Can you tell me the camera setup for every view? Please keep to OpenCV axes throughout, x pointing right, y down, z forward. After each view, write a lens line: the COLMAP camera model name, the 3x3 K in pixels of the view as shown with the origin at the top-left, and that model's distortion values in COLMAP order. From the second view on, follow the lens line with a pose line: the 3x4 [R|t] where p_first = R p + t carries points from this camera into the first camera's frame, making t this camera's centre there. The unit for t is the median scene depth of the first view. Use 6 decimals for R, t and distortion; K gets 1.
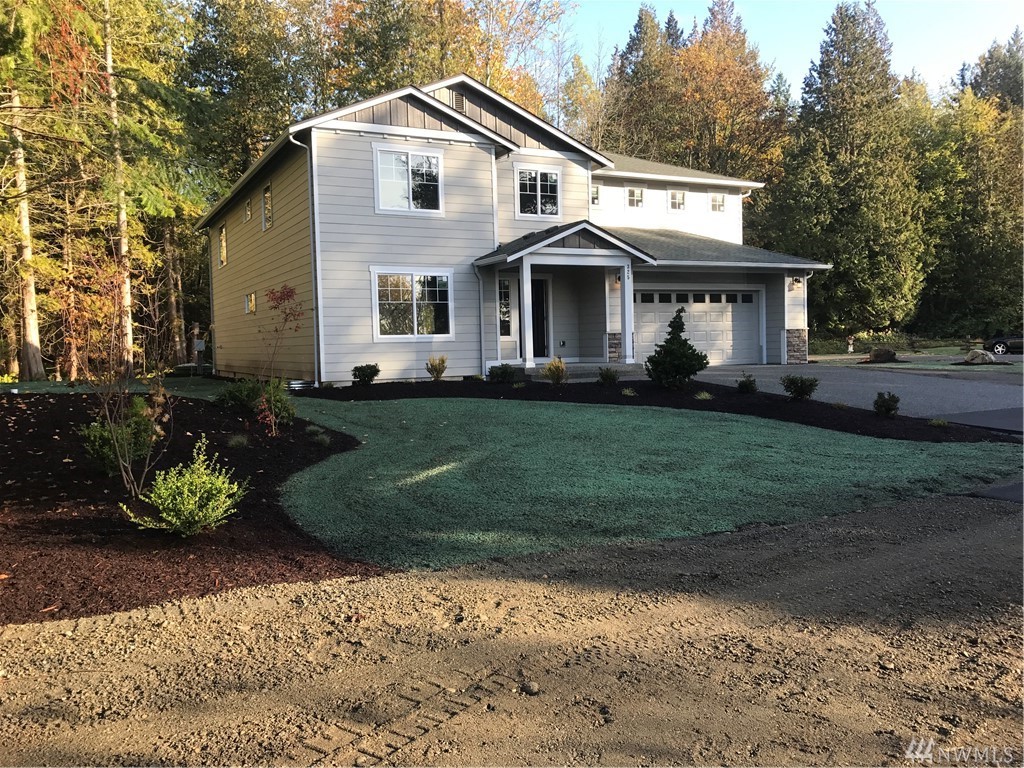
lens RADIAL K [[842.2, 0, 511.8], [0, 842.2, 379.6], [0, 0, 1]] dist [0.041908, -0.069274]
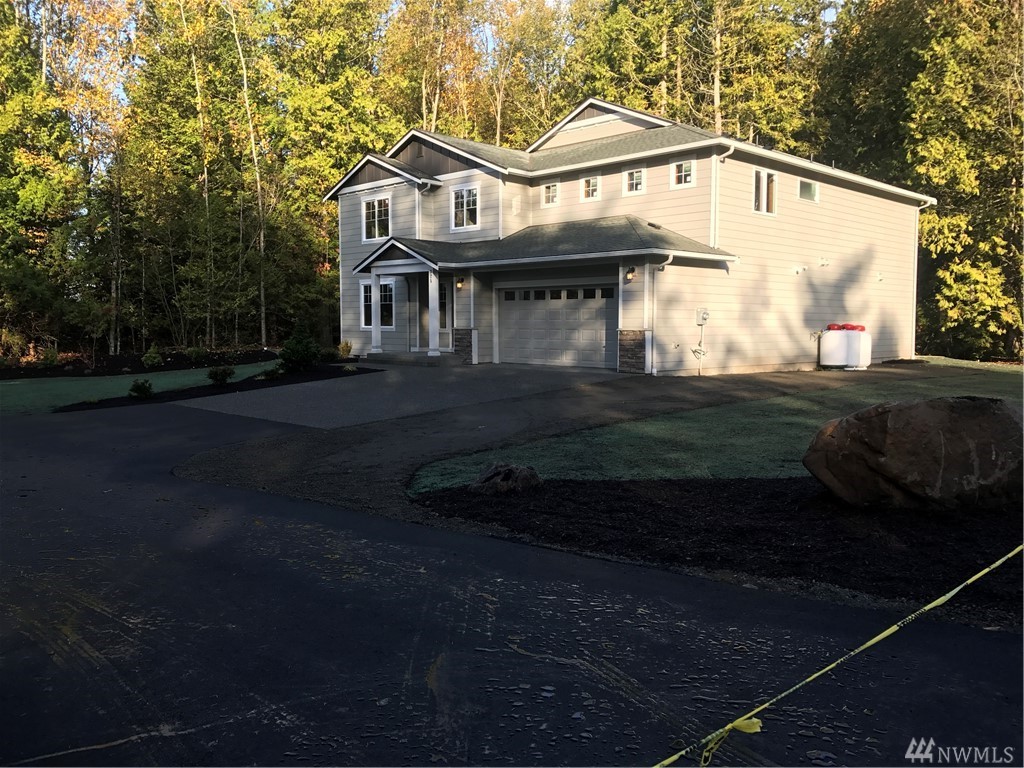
lens RADIAL K [[842.2, 0, 511.8], [0, 842.2, 379.6], [0, 0, 1]] dist [0.041908, -0.069274]
pose [[0.280274, 0.088328, -0.955848, 1.185371], [-0.051523, 0.995706, 0.076904, -0.075521], [0.958536, 0.027694, 0.283621, 0.726739]]
